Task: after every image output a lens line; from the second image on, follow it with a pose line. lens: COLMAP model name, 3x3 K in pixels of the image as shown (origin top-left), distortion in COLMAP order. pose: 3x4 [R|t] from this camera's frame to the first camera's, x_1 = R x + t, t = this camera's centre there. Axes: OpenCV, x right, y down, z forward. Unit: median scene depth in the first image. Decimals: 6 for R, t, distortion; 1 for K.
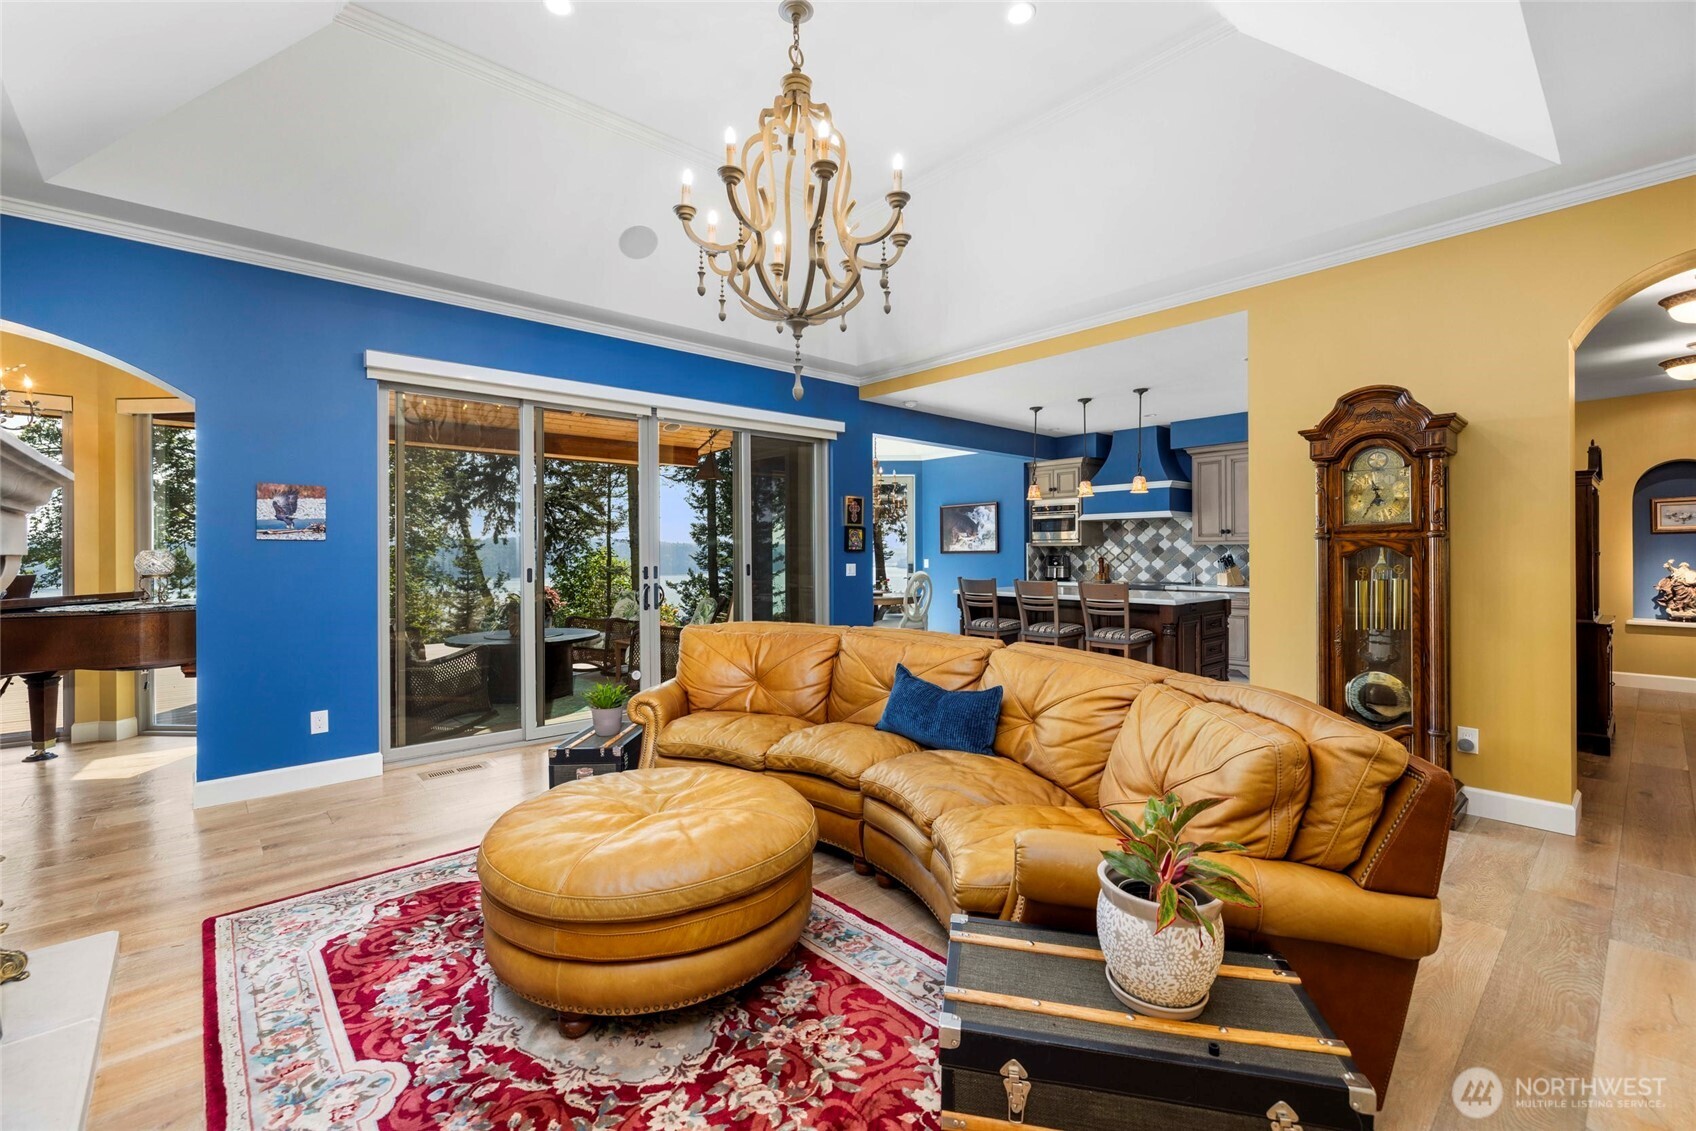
lens RADIAL K [[725.2, 0, 839.0], [0, 725.2, 556.6], [0, 0, 1]] dist [0.001245, 0.000204]
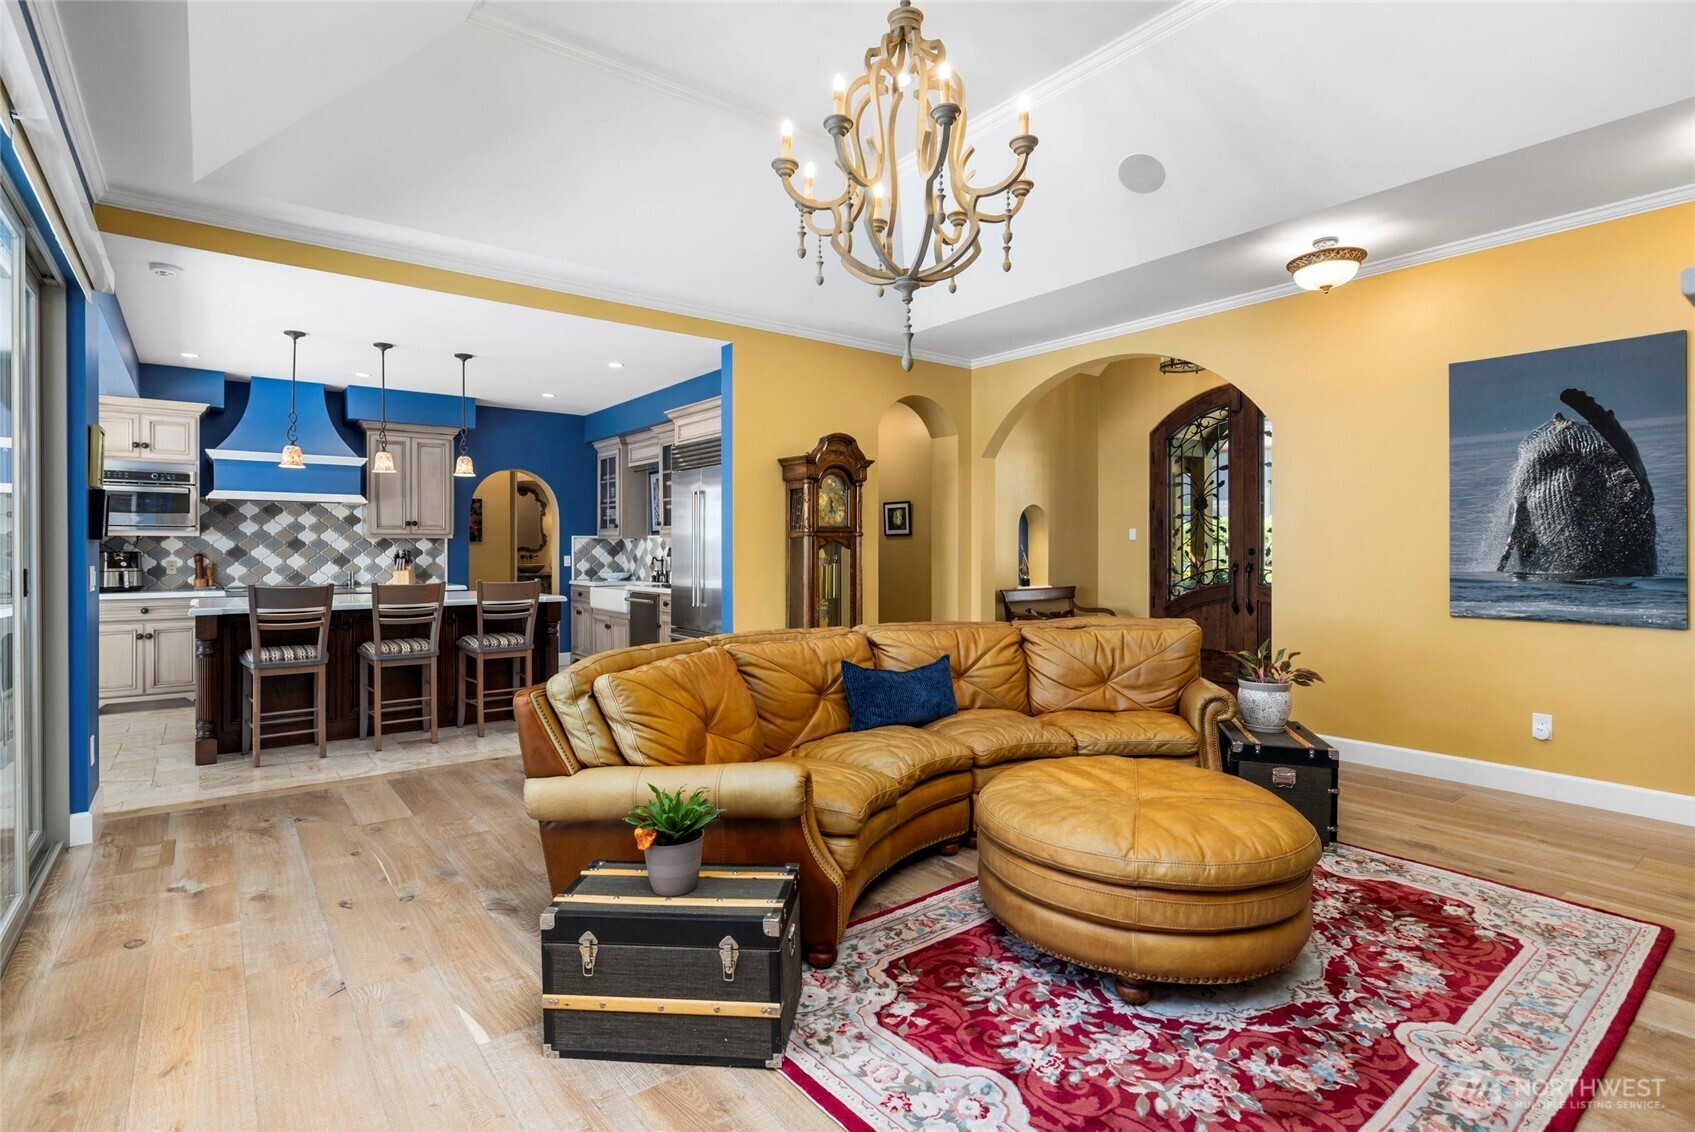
lens RADIAL K [[823.3, 0, 849.9], [0, 823.3, 552.8], [0, 0, 1]] dist [-0.005529, 0.000485]
pose [[0.063435, -0.000773, 0.997986, -1.078656], [0.005392, 0.999985, 0.000431, 0.009059], [-0.997971, 0.005353, 0.063438, 1.010090]]
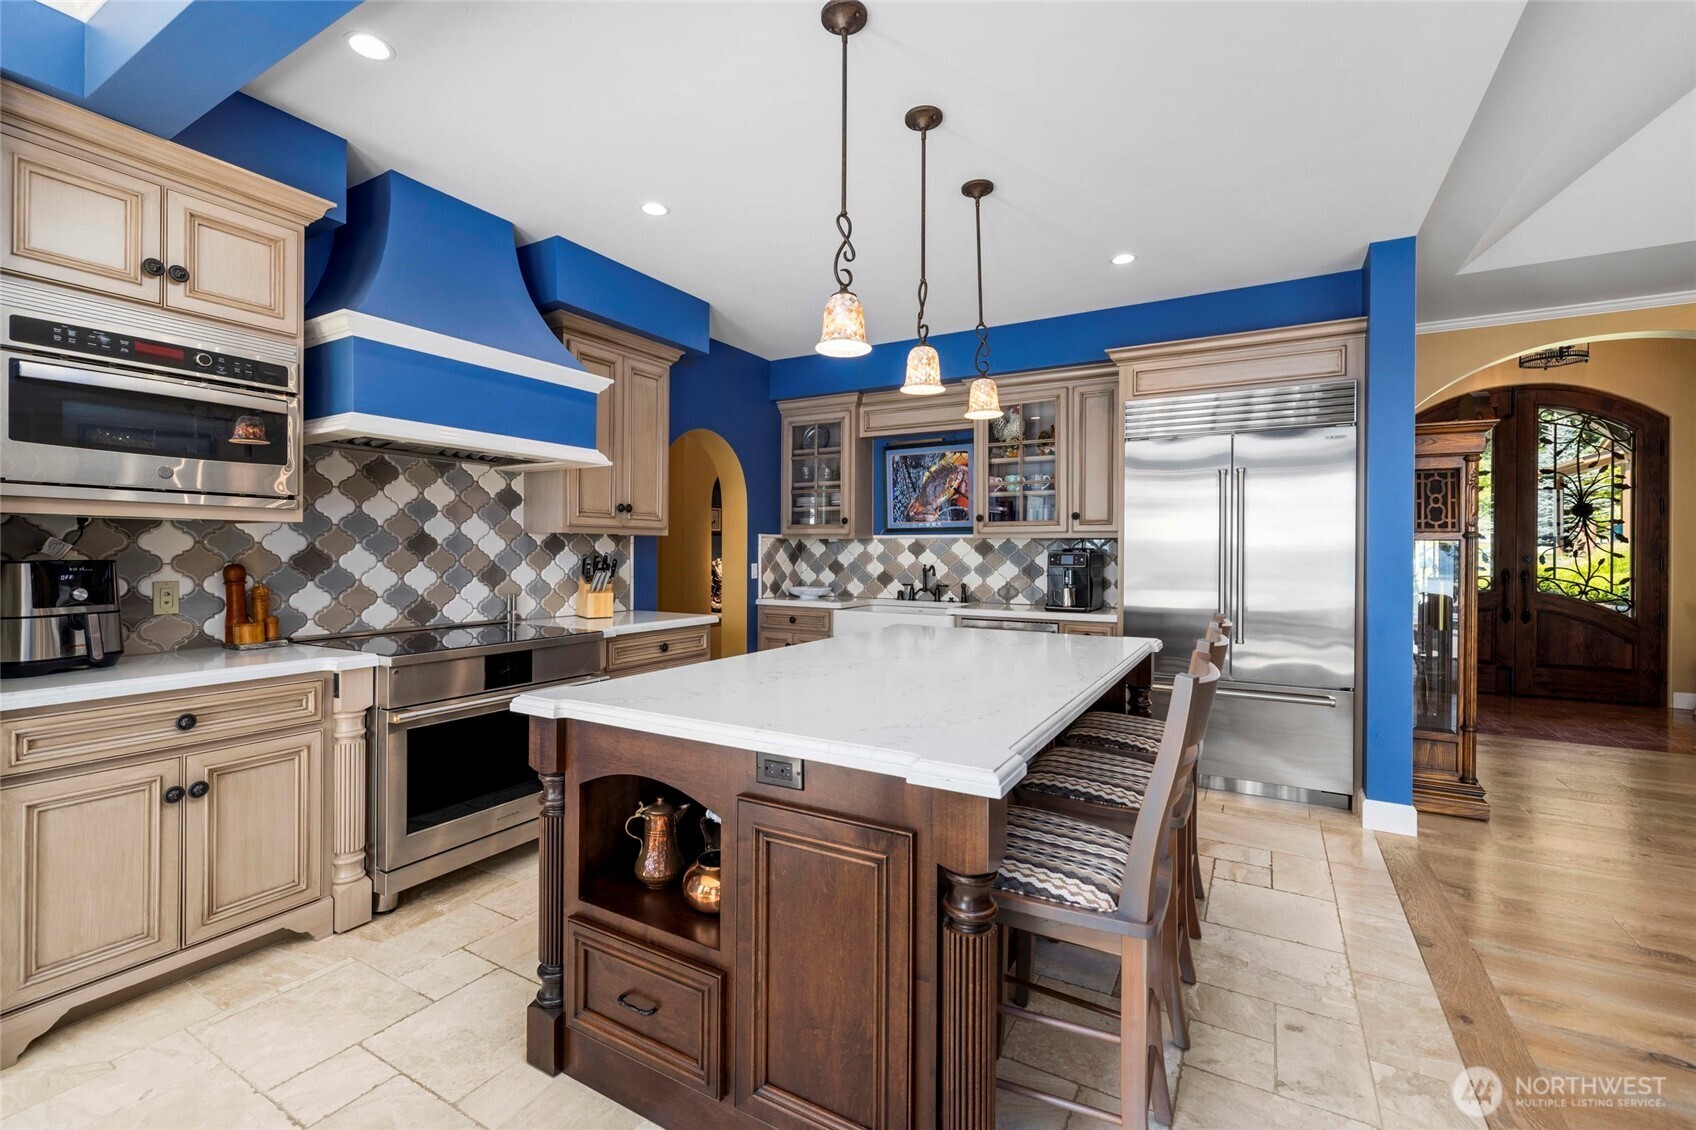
lens RADIAL K [[725.2, 0, 839.0], [0, 725.2, 556.1], [0, 0, 1]] dist [0.001245, 0.000204]
pose [[-0.308342, -0.003606, 0.951269, 0.034309], [0.001949, 0.999988, 0.004423, -0.008762], [-0.951273, 0.003218, -0.308332, 2.532097]]
